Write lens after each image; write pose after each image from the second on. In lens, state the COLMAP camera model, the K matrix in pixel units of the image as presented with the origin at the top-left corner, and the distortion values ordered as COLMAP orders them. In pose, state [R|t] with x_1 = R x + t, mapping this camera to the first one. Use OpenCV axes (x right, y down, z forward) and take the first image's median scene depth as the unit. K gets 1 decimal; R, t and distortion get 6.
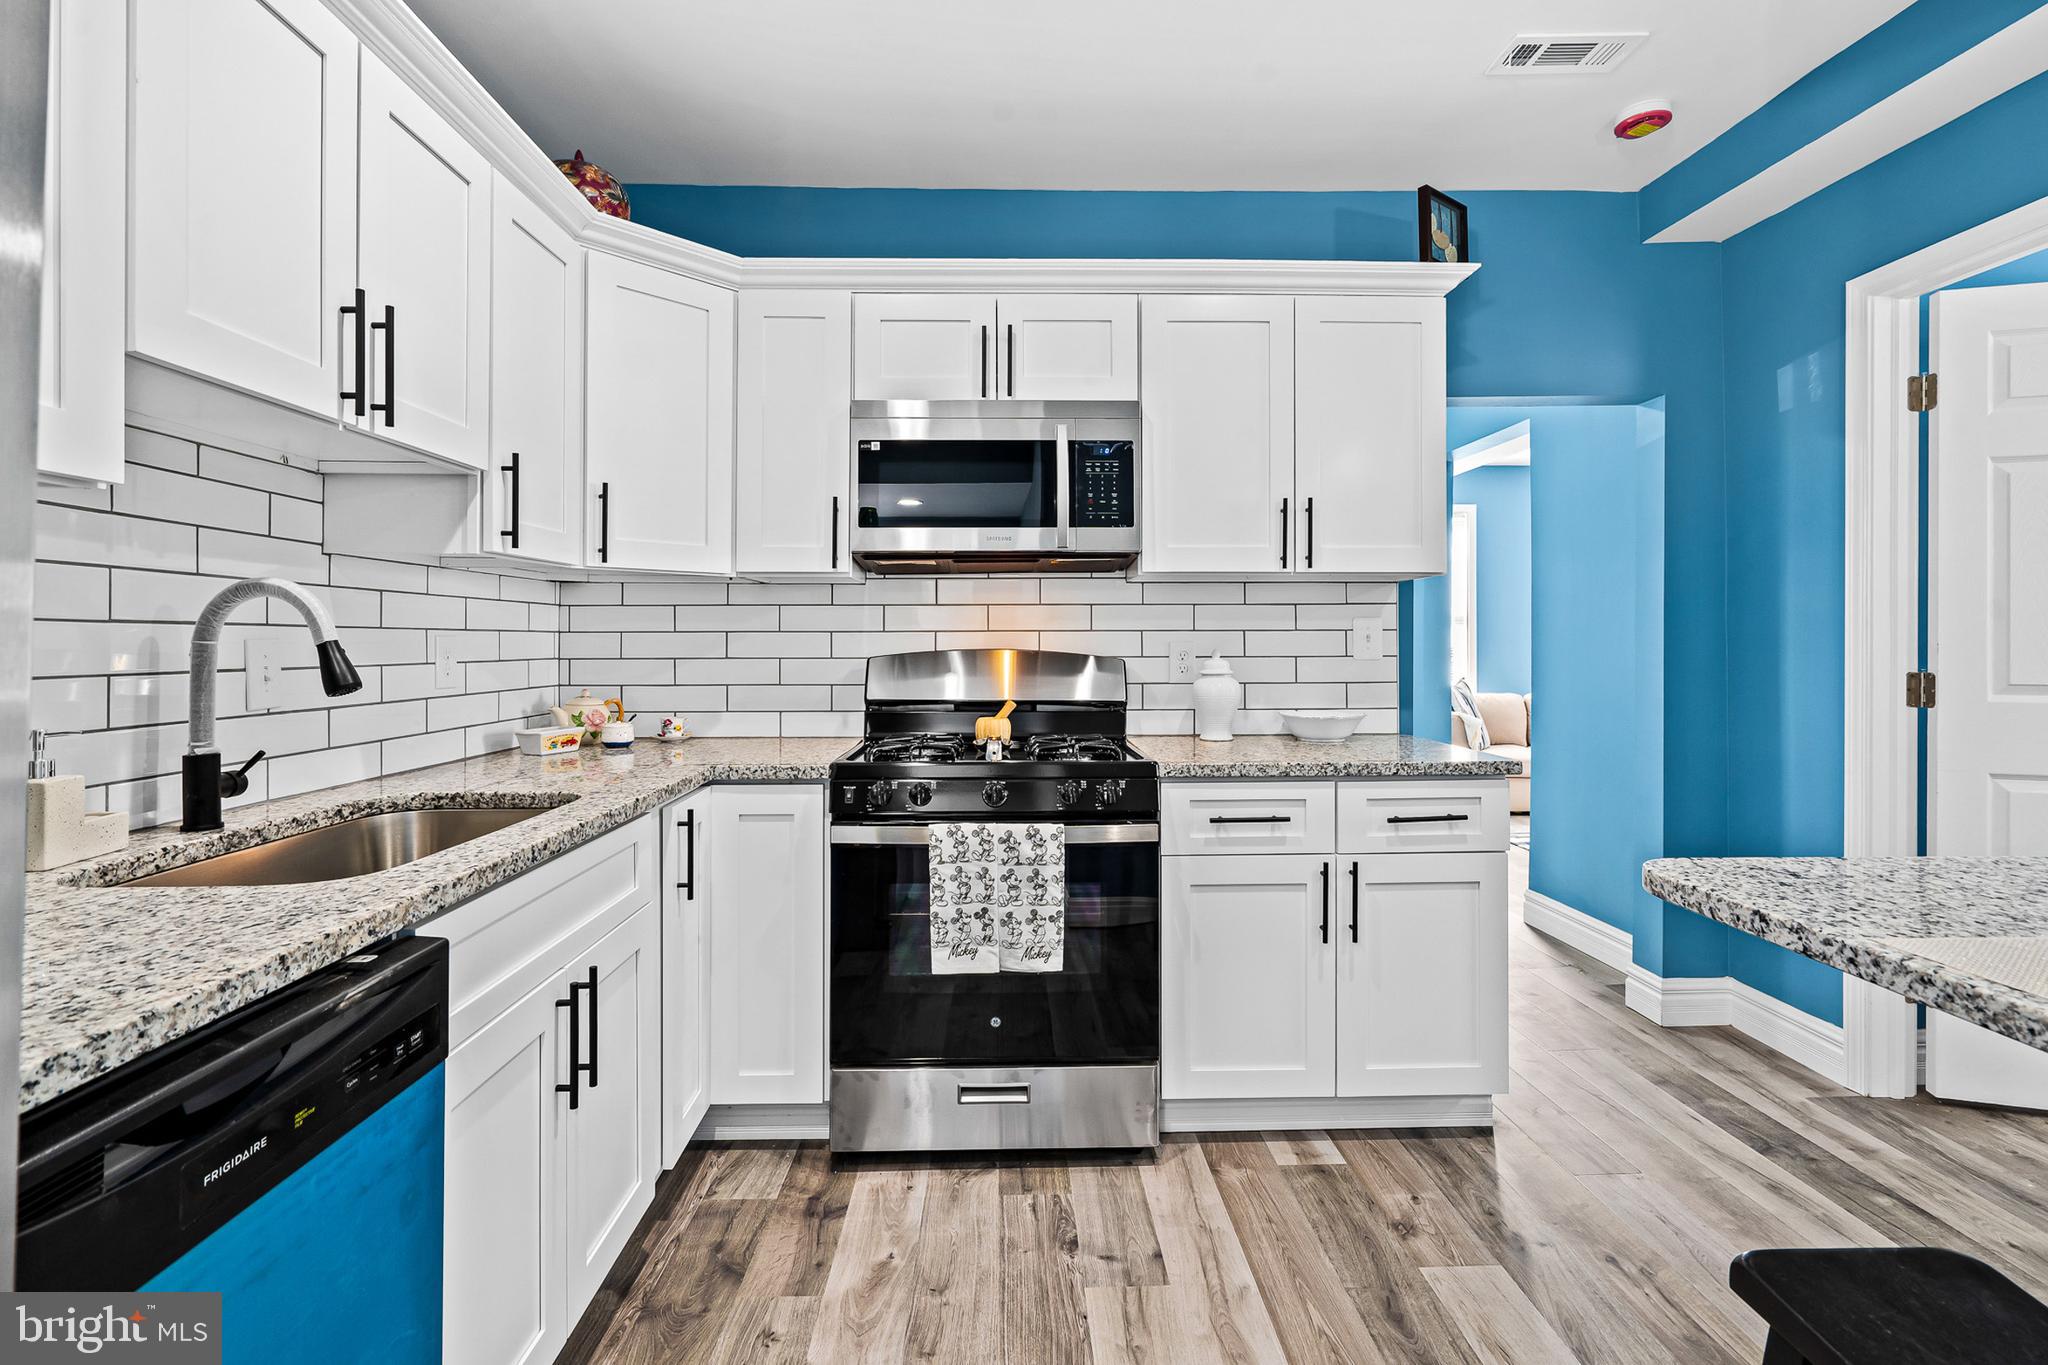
lens RADIAL K [[931.9, 0, 1034.1], [0, 931.9, 634.8], [0, 0, 1]] dist [-0.004623, 0.000151]
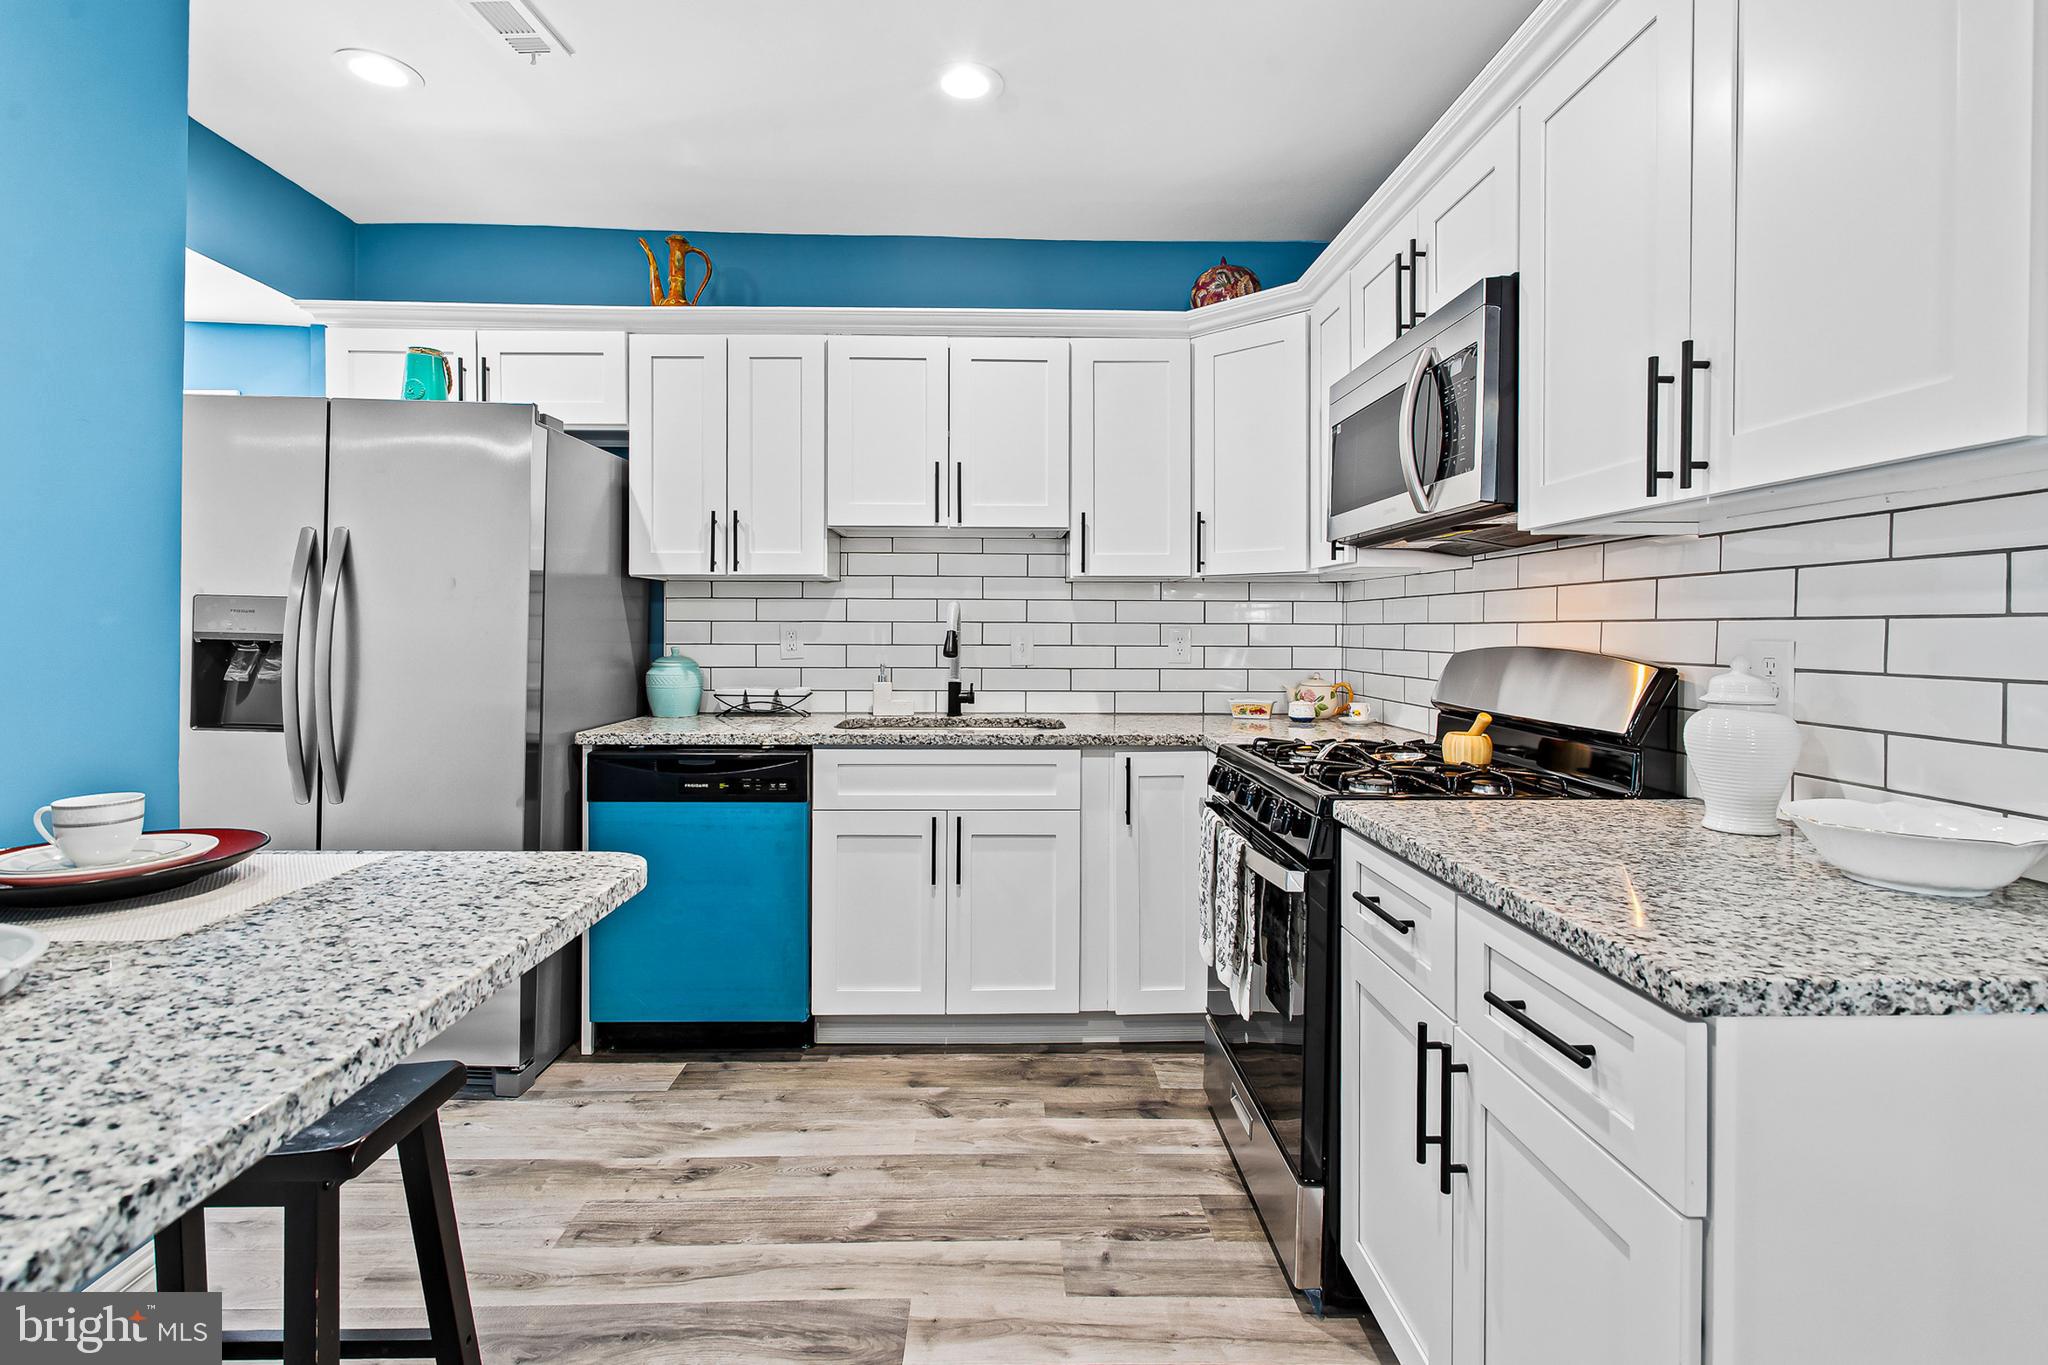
lens RADIAL K [[931.9, 0, 996.4], [0, 931.9, 635.2], [0, 0, 1]] dist [-0.004623, 0.000151]
pose [[-0.004136, 0.008116, -0.999959, 1.026970], [0.004705, 0.999956, 0.008096, -0.000849], [0.999980, -0.004671, -0.004174, 0.860882]]
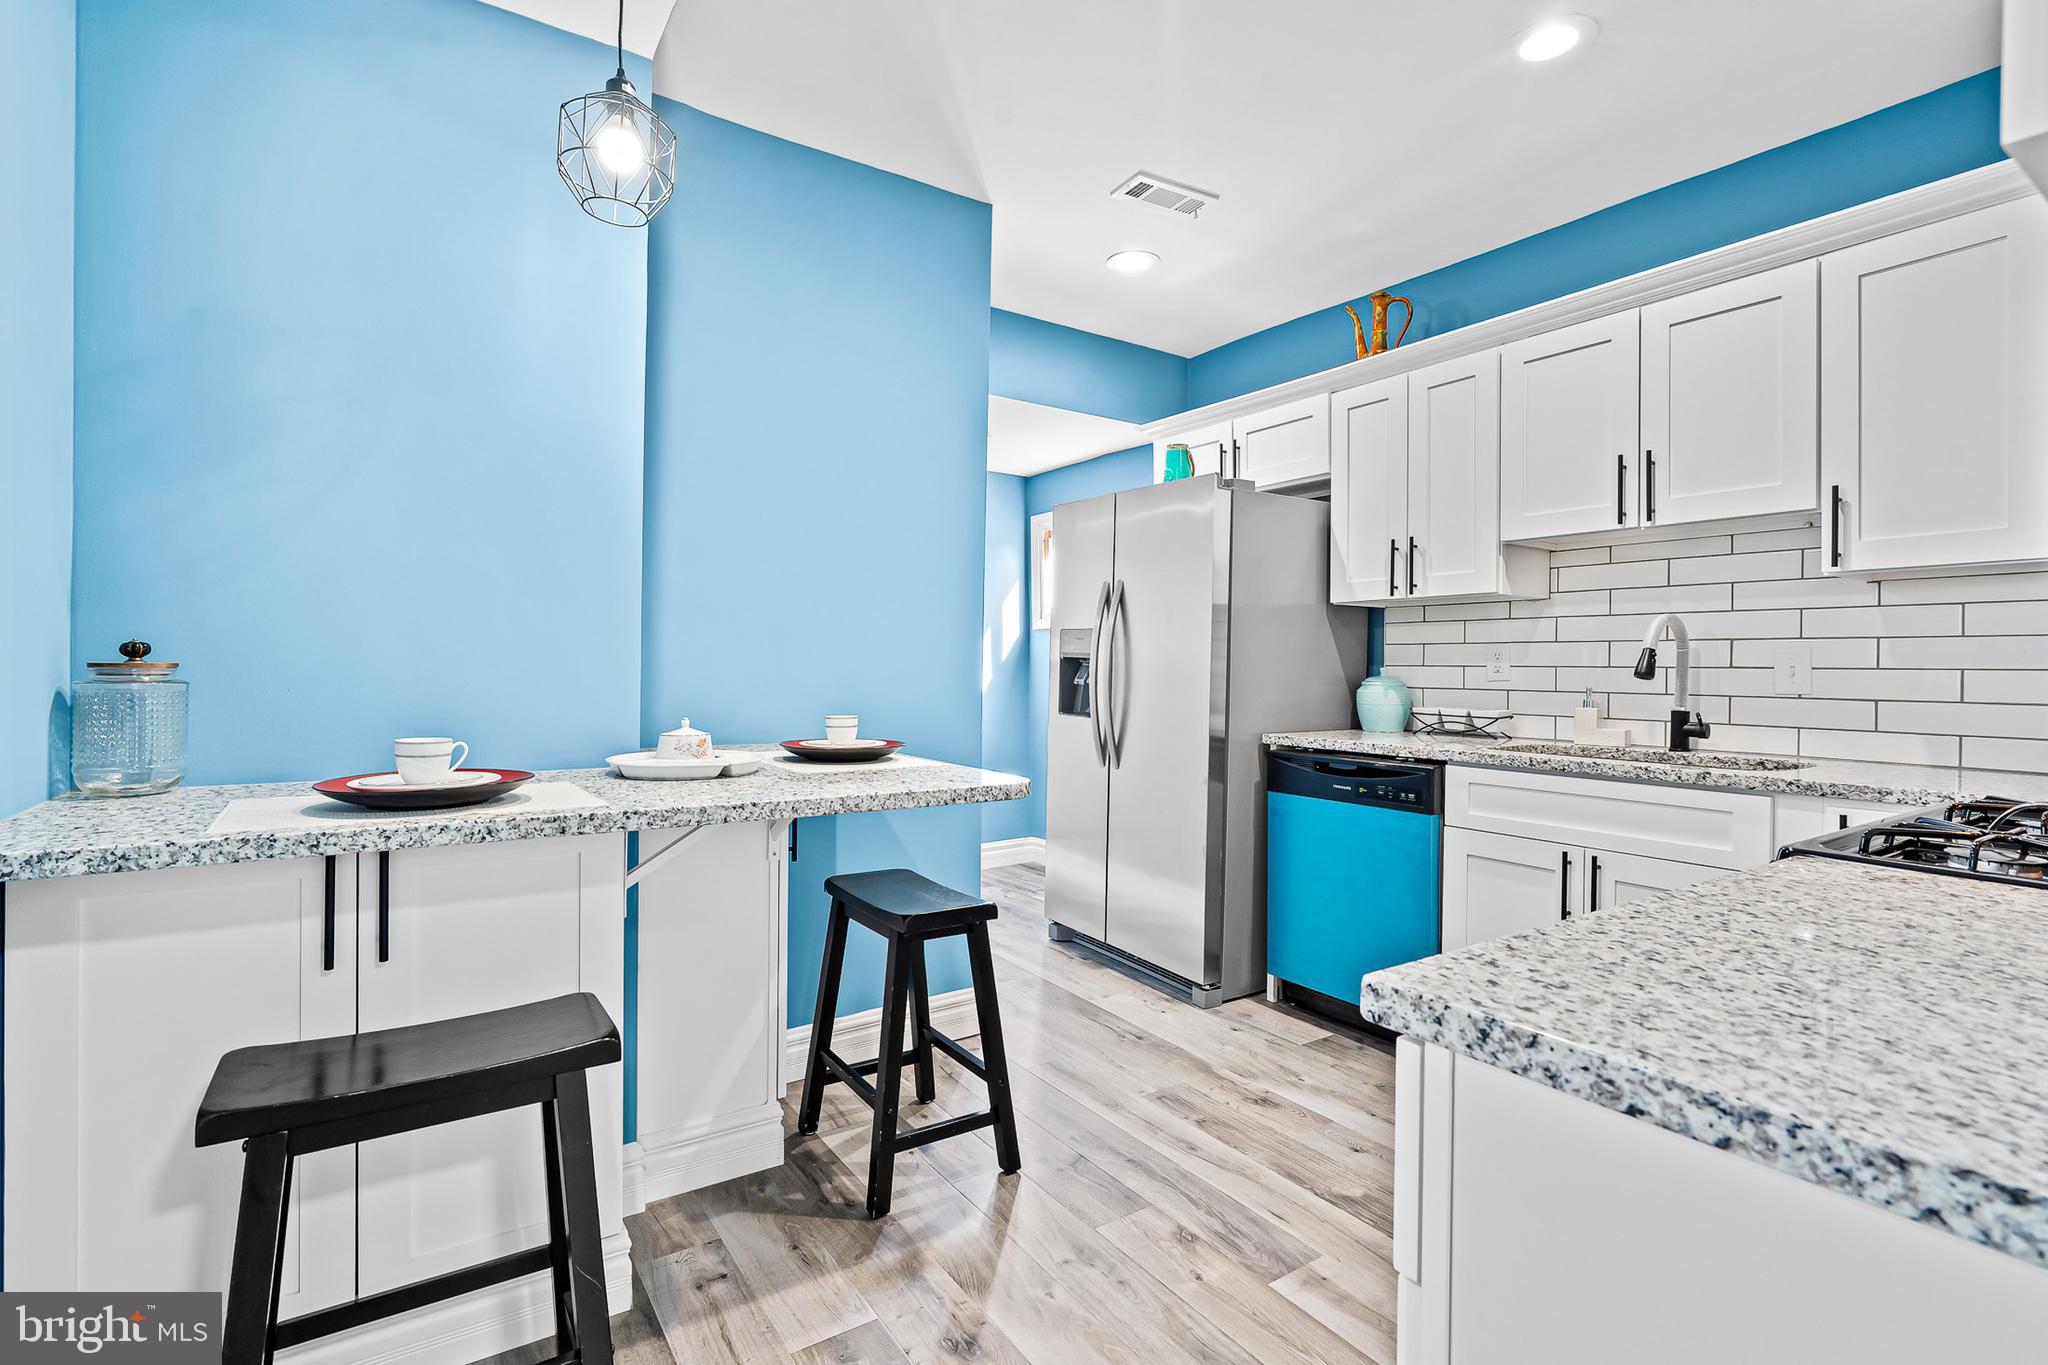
lens RADIAL K [[931.9, 0, 1057.9], [0, 931.9, 666.3], [0, 0, 1]] dist [-0.004623, 0.000151]
pose [[-0.828199, -0.006335, -0.560398, 0.906786], [-0.002591, 0.999969, -0.007475, 0.043540], [0.560428, -0.004738, -0.828190, 1.425662]]
